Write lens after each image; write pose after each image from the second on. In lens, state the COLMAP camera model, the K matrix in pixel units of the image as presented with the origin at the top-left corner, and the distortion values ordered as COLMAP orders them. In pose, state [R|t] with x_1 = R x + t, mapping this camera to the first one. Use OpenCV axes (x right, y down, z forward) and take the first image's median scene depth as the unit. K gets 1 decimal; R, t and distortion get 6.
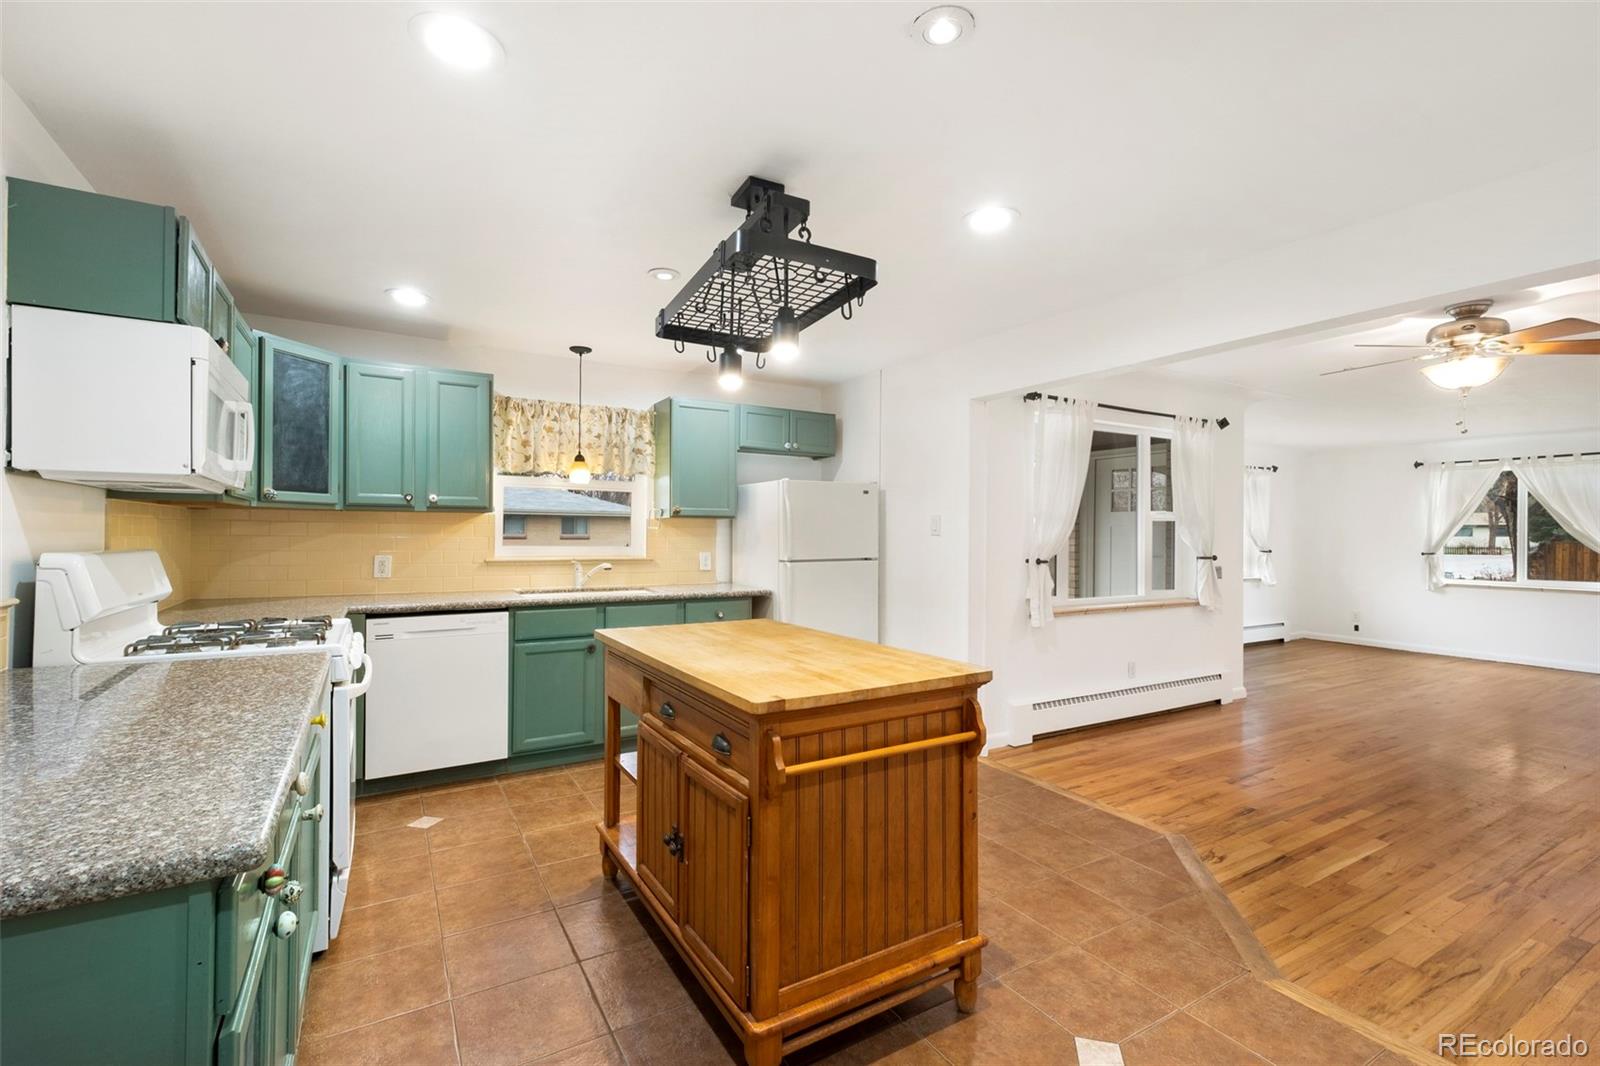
lens RADIAL K [[689.5, 0, 798.0], [0, 689.5, 534.1], [0, 0, 1]] dist [0.018536, -0.005598]
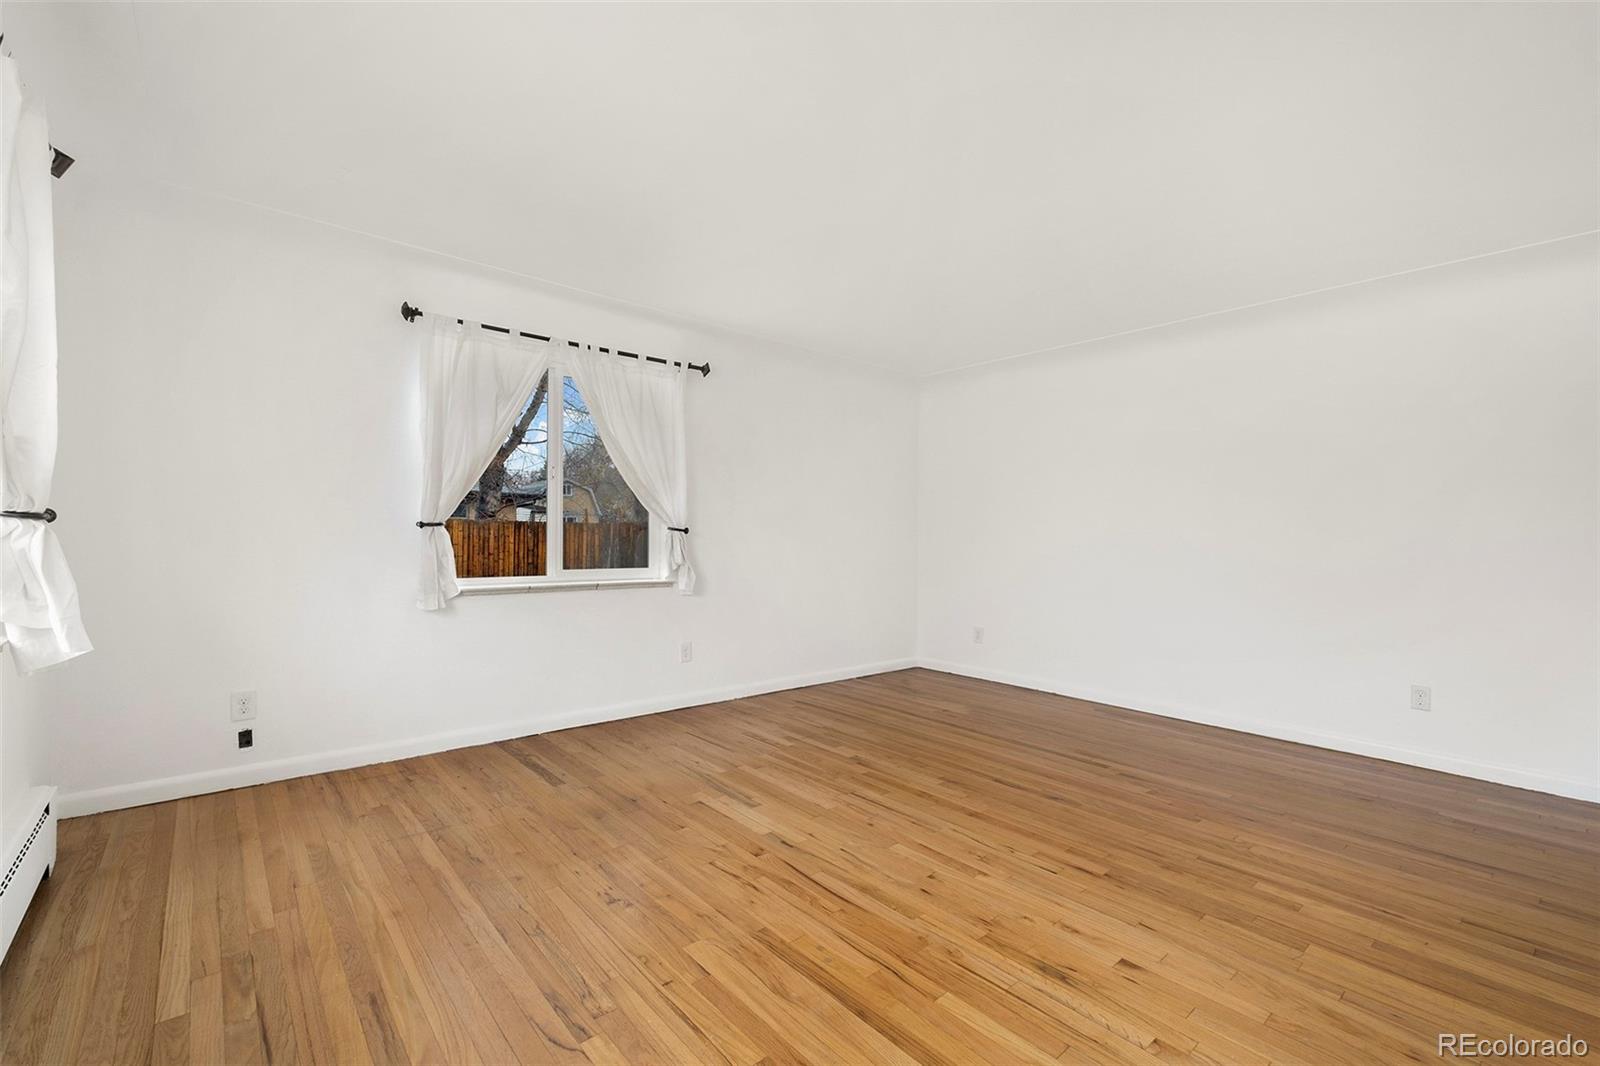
lens RADIAL K [[692.9, 0, 772.1], [0, 692.9, 536.4], [0, 0, 1]] dist [0.001768, -0.000480]
pose [[-0.165641, -0.016396, 0.986050, 0.998007], [-0.009767, 0.999840, 0.014985, 0.058730], [-0.986138, -0.007149, -0.165774, 1.941762]]
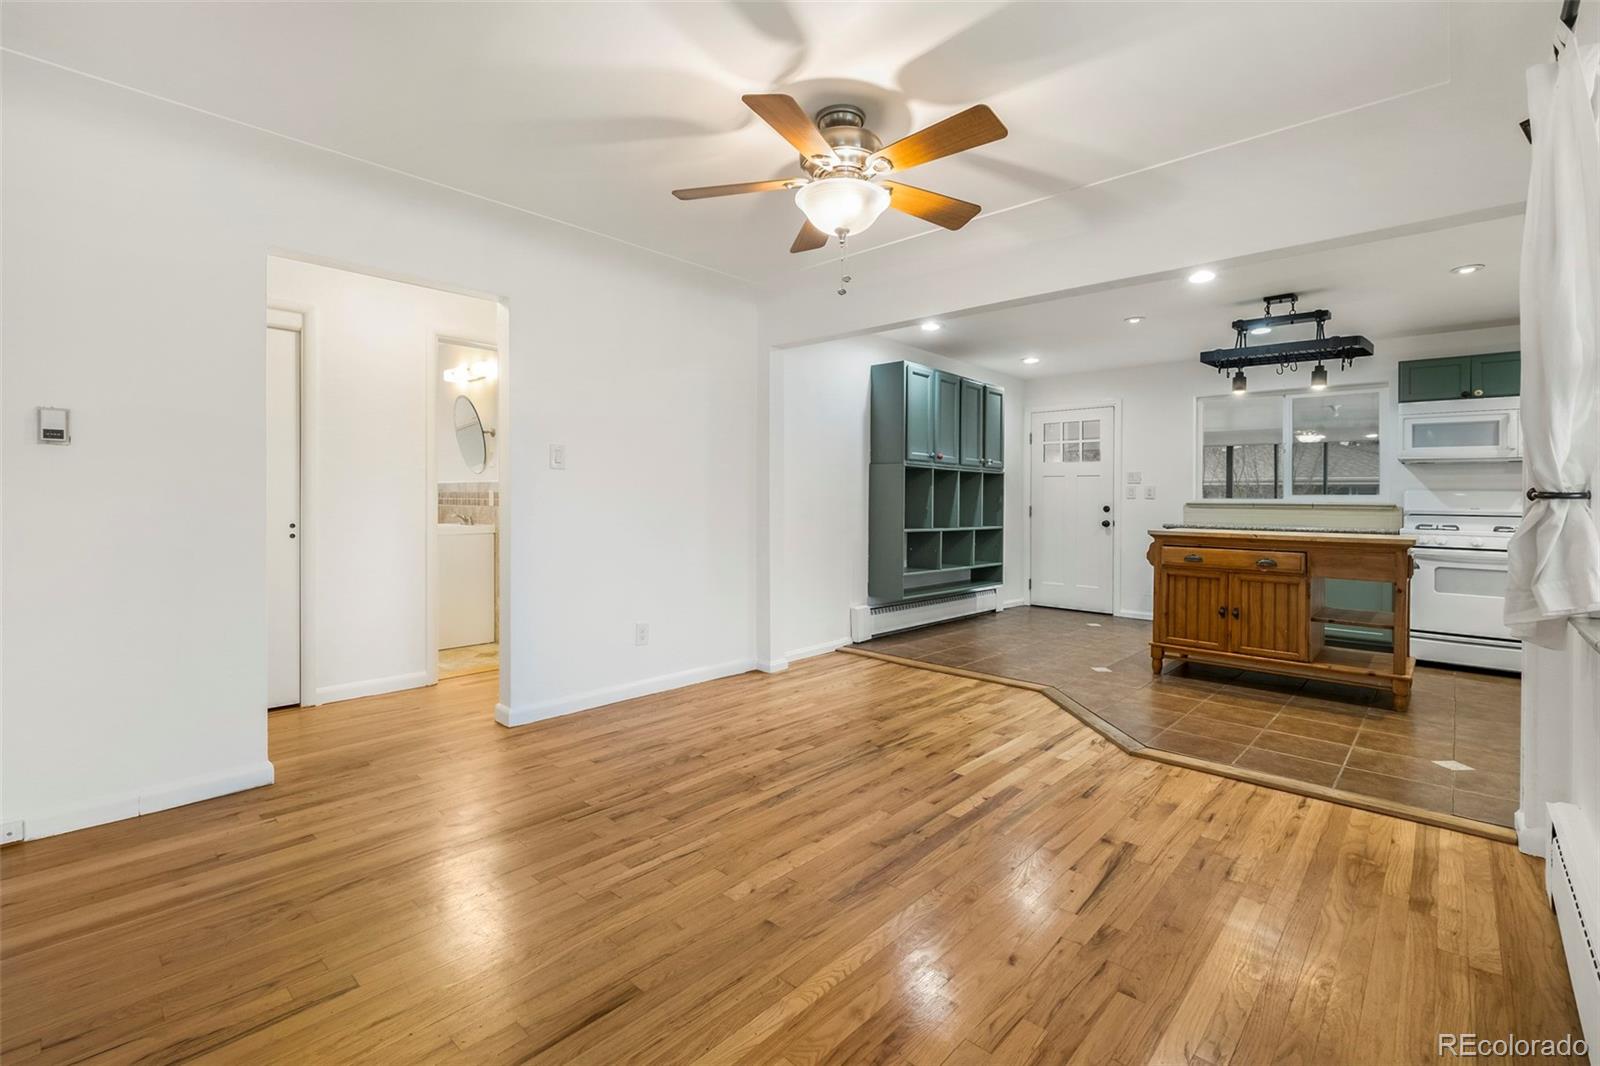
lens RADIAL K [[696.0, 0, 819.8], [0, 696.0, 498.8], [0, 0, 1]] dist [0.001208, -0.000312]
pose [[-0.949799, -0.022733, -0.312033, 1.130937], [-0.022437, 0.999738, -0.004538, 0.069896], [0.312054, 0.002691, -0.950060, 1.573067]]
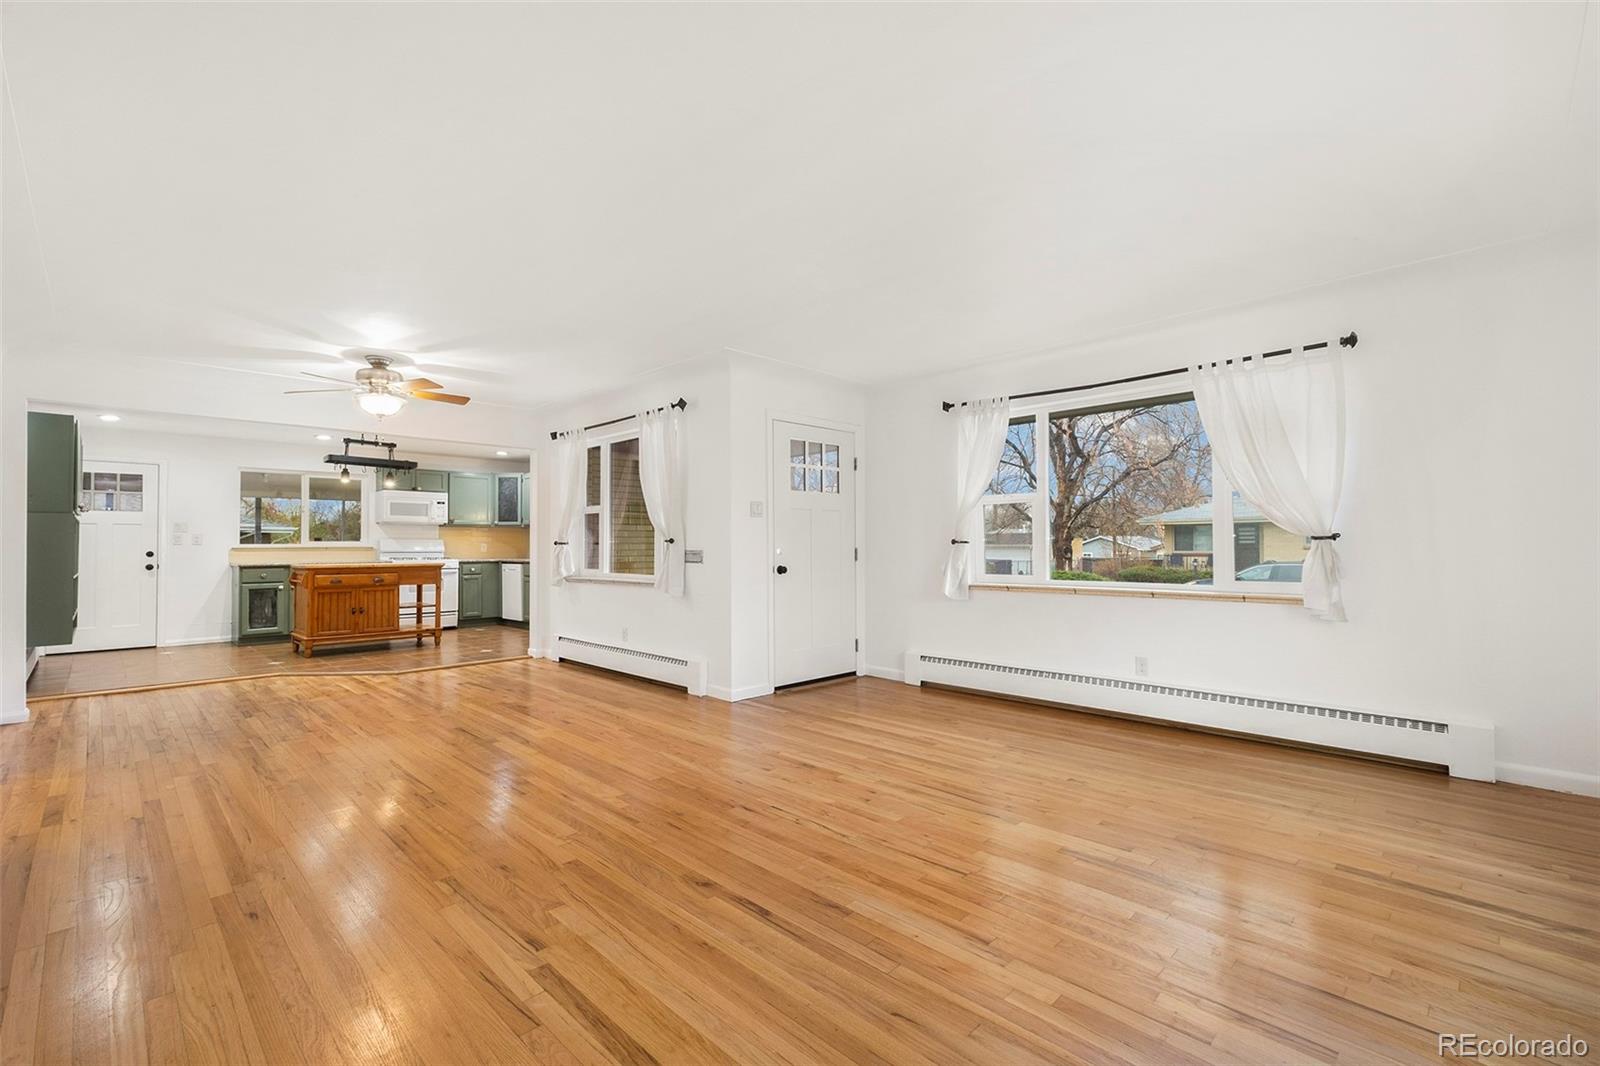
lens RADIAL K [[681.6, 0, 794.9], [0, 681.6, 533.5], [0, 0, 1]] dist [0.008125, -0.000022]
pose [[0.264372, -0.028357, -0.964004, 2.409367], [0.005469, 0.999596, -0.027904, 0.078502], [0.964405, 0.002104, 0.264421, 1.372399]]
